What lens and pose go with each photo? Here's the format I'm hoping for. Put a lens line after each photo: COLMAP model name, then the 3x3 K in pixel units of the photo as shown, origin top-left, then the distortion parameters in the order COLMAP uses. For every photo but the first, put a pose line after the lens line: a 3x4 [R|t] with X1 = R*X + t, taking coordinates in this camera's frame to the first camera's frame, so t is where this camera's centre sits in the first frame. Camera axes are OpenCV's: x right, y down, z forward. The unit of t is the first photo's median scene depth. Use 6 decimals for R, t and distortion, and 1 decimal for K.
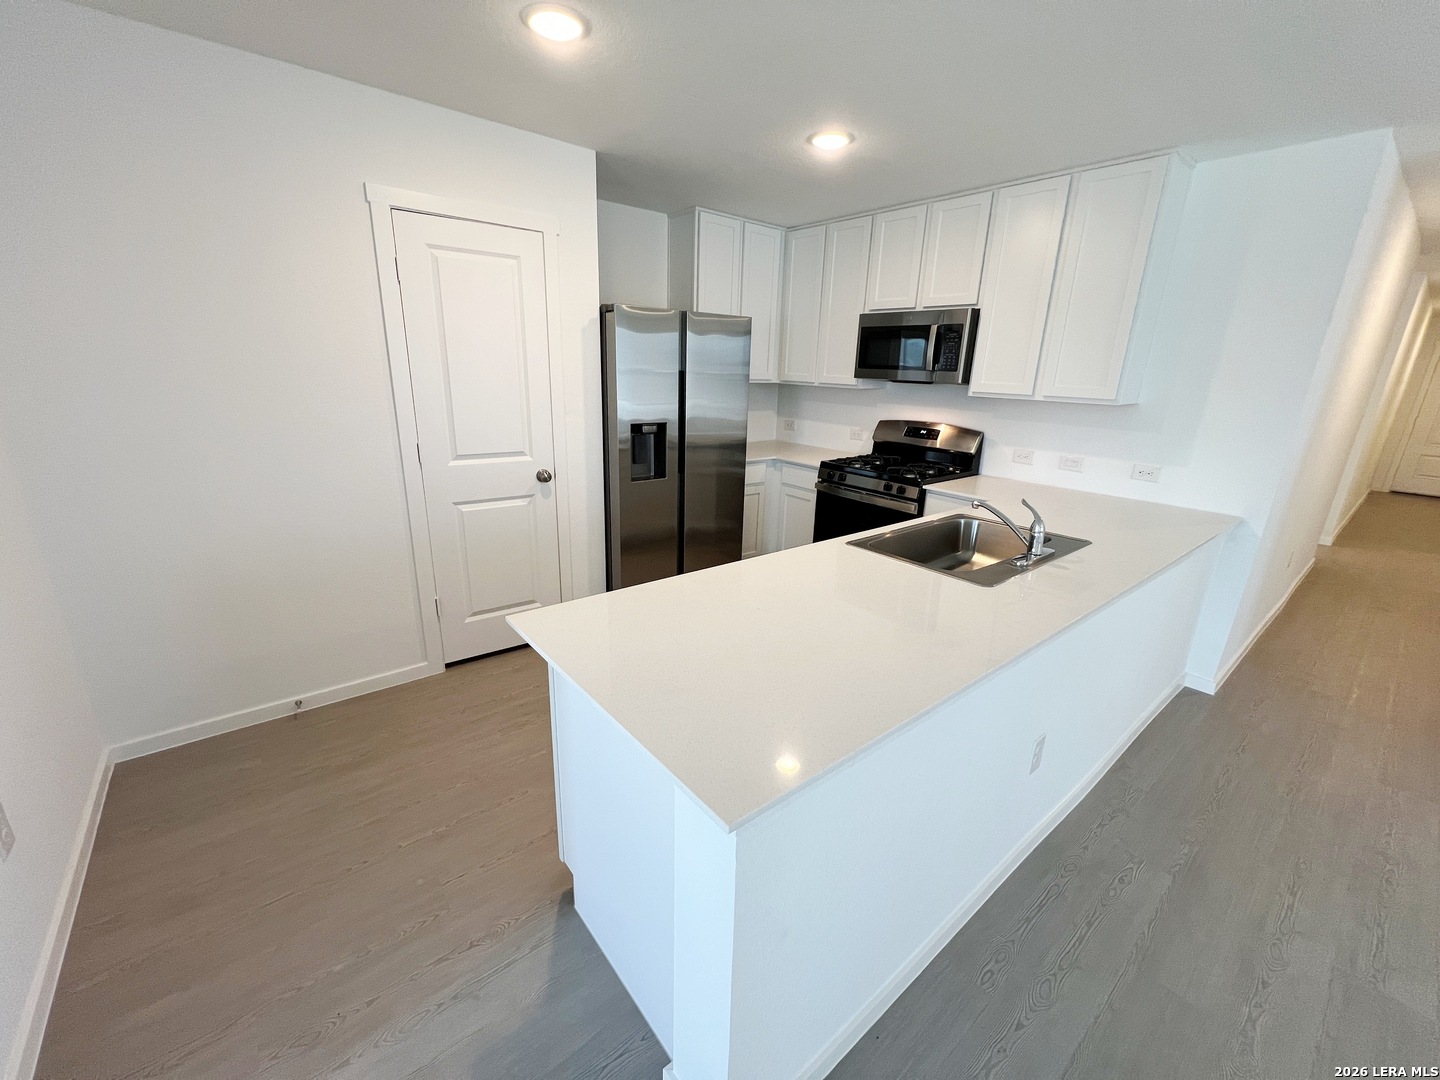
lens RADIAL K [[576.8, 0, 719.8], [0, 576.8, 537.4], [0, 0, 1]] dist [0.000210, 0.000312]
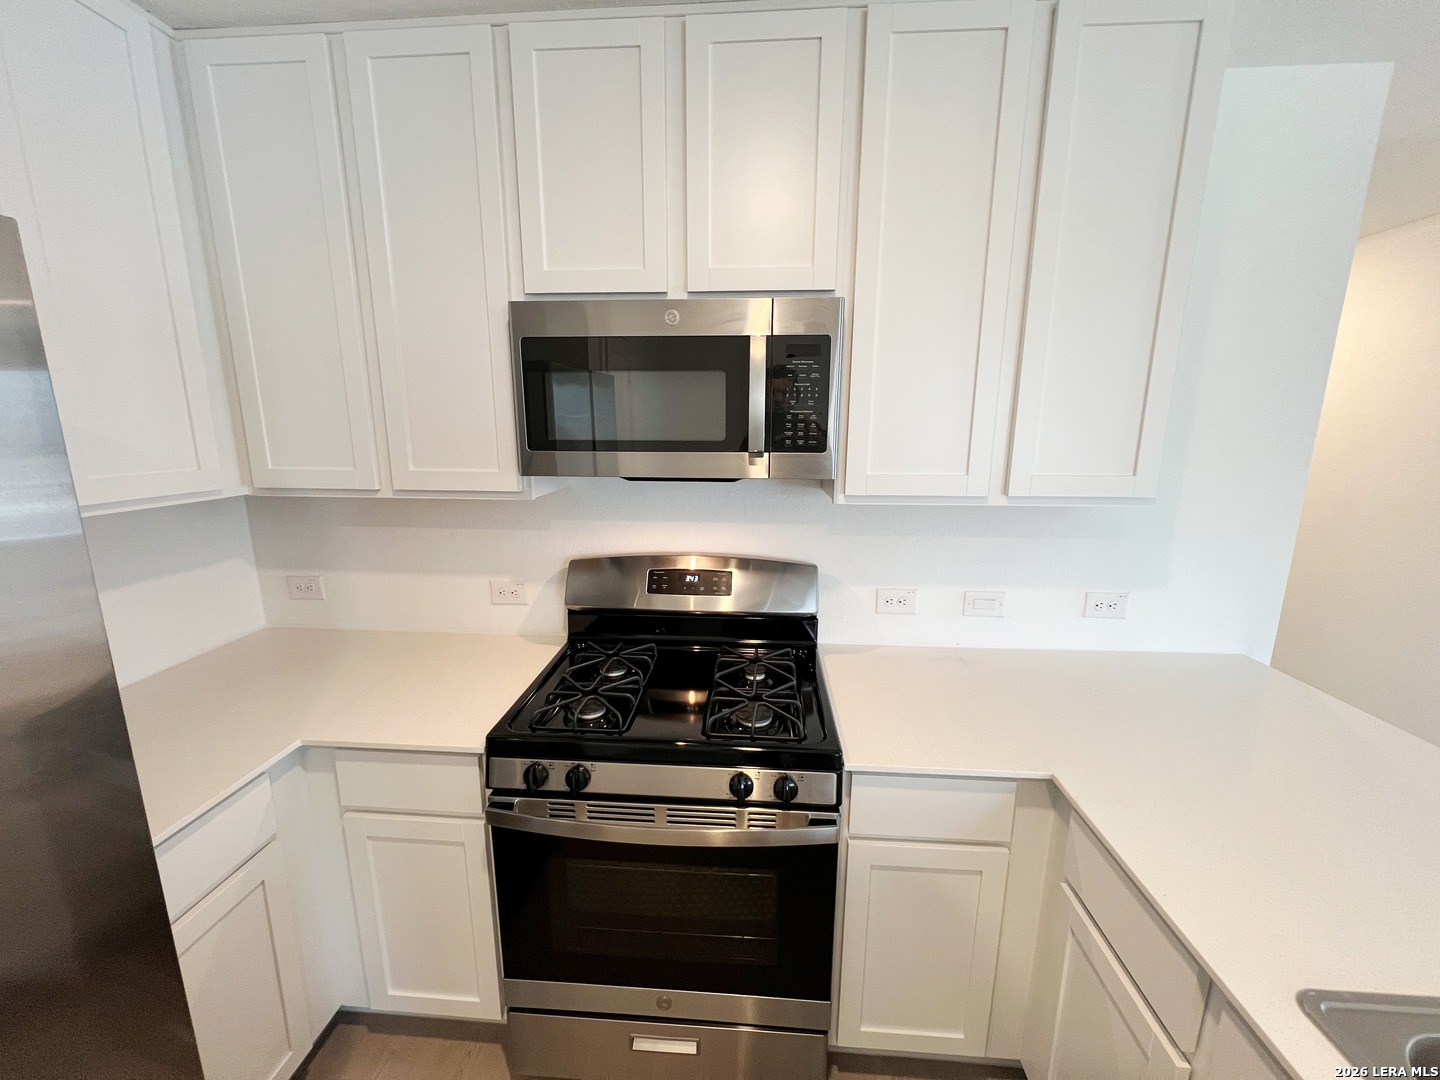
lens RADIAL K [[576.5, 0, 718.8], [0, 576.5, 540.0], [0, 0, 1]] dist [-0.000011, -0.000409]
pose [[0.688974, -0.173758, 0.703650, 0.064621], [0.227700, 0.973575, 0.017461, -0.244726], [-0.688089, 0.148191, 0.710333, 0.752921]]
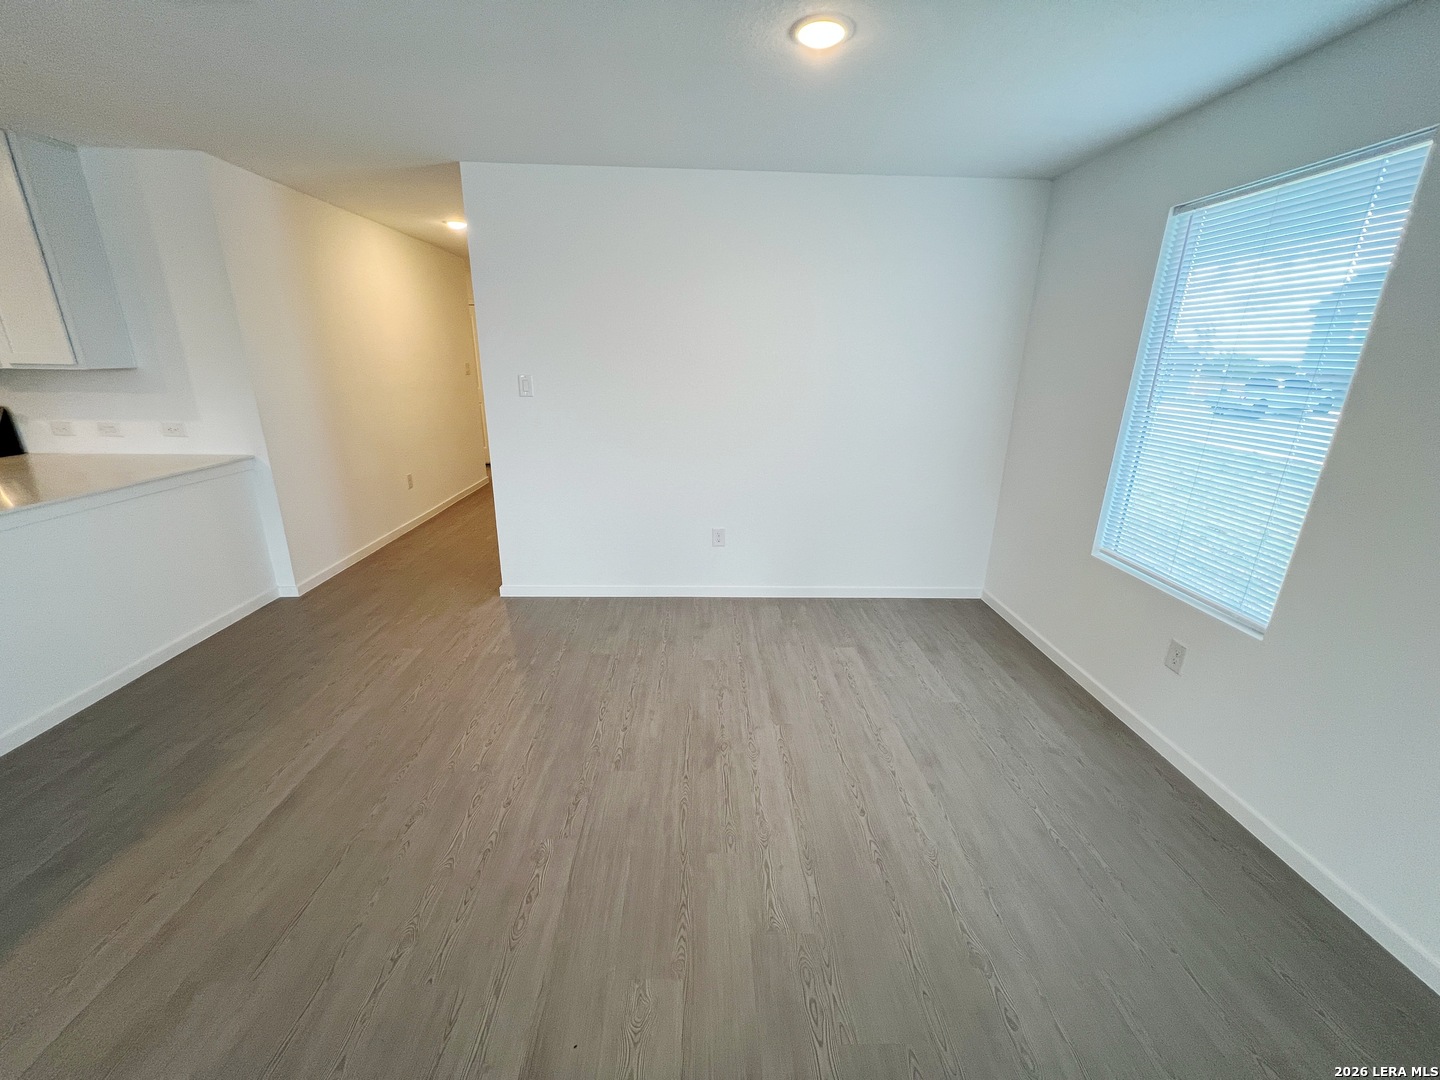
lens RADIAL K [[576.8, 0, 719.8], [0, 576.8, 537.4], [0, 0, 1]] dist [0.000210, 0.000312]
pose [[0.604152, -0.261574, 0.752715, 0.428486], [0.232128, 0.961394, 0.147778, 0.151718], [-0.762311, 0.085446, 0.641546, -0.454296]]
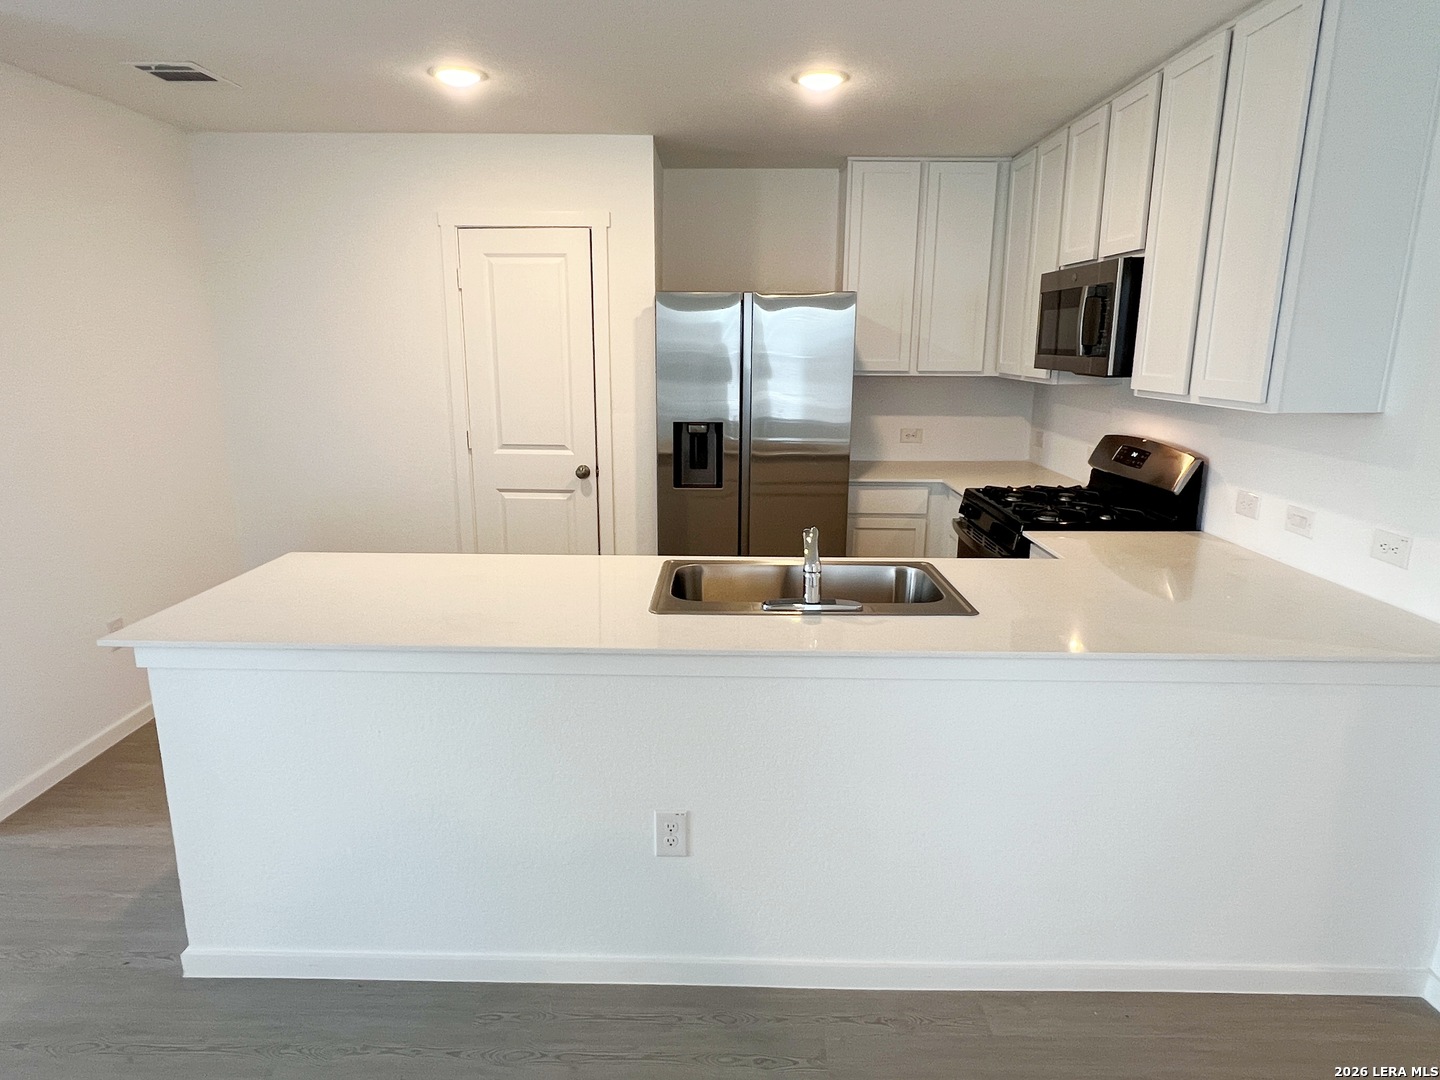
lens RADIAL K [[856.9, 0, 720.0], [0, 856.9, 540.0], [0, 0, 1]] dist [0.019971, -0.000212]
pose [[0.771149, 0.118215, -0.625583, 0.676669], [-0.164575, 0.986226, -0.016505, -0.007855], [0.615015, 0.115683, 0.779983, 0.035733]]
